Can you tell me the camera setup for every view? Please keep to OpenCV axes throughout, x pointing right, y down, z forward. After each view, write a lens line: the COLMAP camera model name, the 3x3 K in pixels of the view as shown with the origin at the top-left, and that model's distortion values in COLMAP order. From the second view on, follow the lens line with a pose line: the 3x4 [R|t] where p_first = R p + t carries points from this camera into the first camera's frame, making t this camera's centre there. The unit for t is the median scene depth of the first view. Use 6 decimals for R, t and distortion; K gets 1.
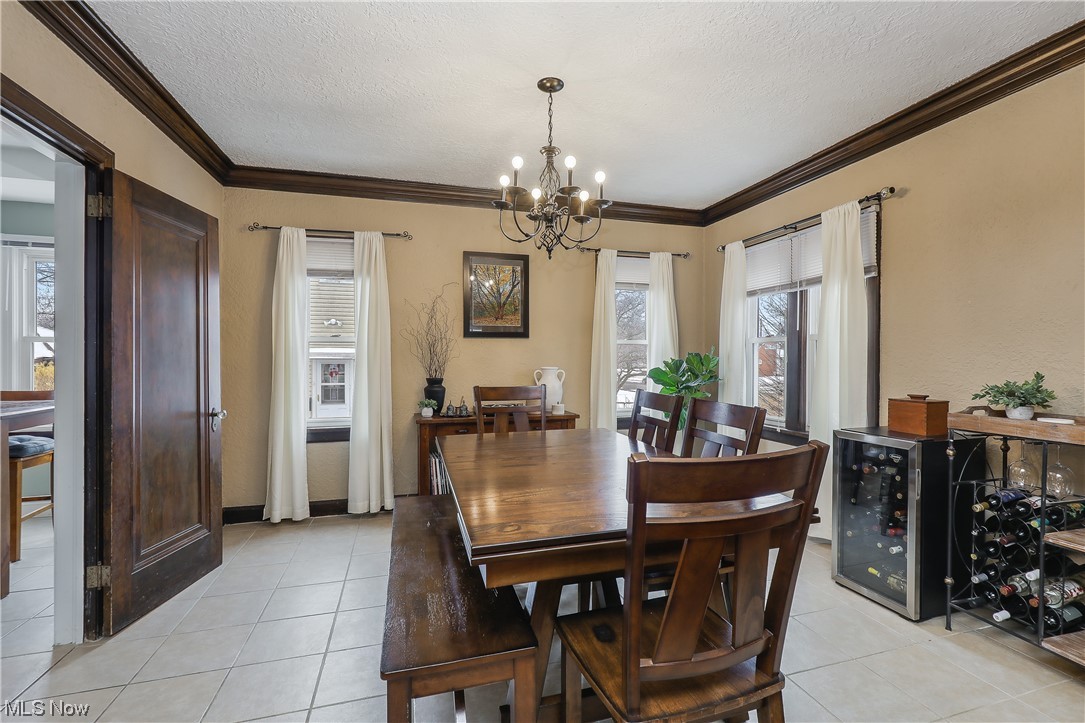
lens RADIAL K [[492.6, 0, 553.9], [0, 492.6, 362.3], [0, 0, 1]] dist [-0.004908, 0.000043]
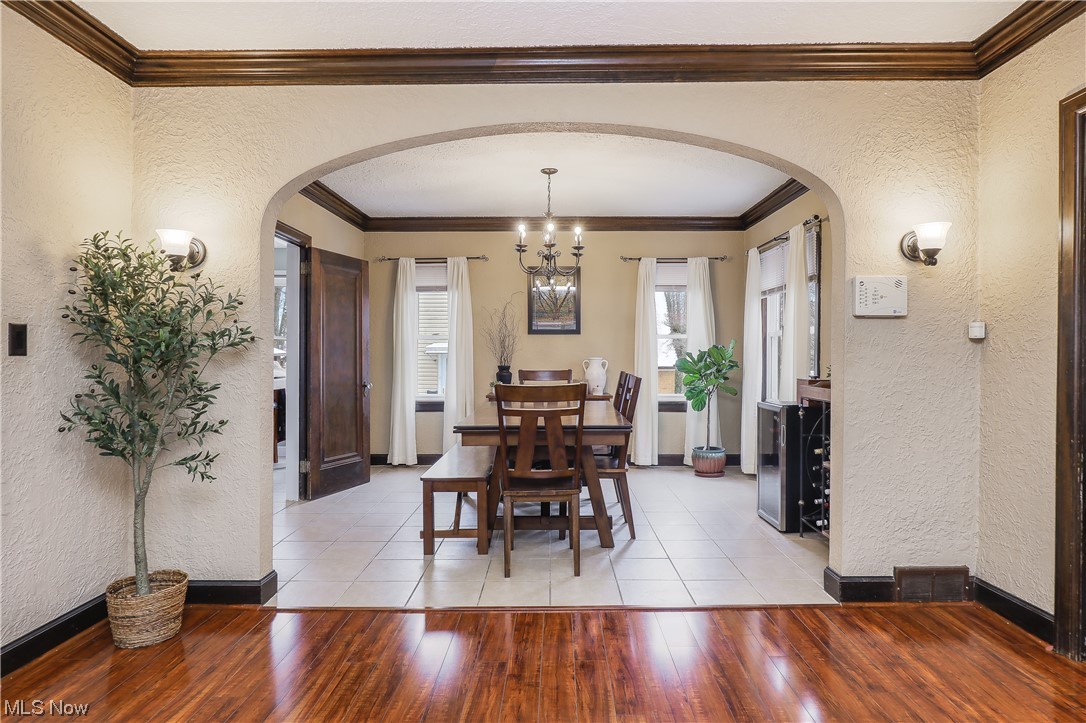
lens RADIAL K [[614.4, 0, 548.8], [0, 614.4, 359.4], [0, 0, 1]] dist [0.003653, -0.000792]
pose [[0.956087, 0.001493, -0.293079, 0.366520], [-0.001328, 0.999999, 0.000761, 0.014337], [0.293080, -0.000338, 0.956088, -0.550989]]
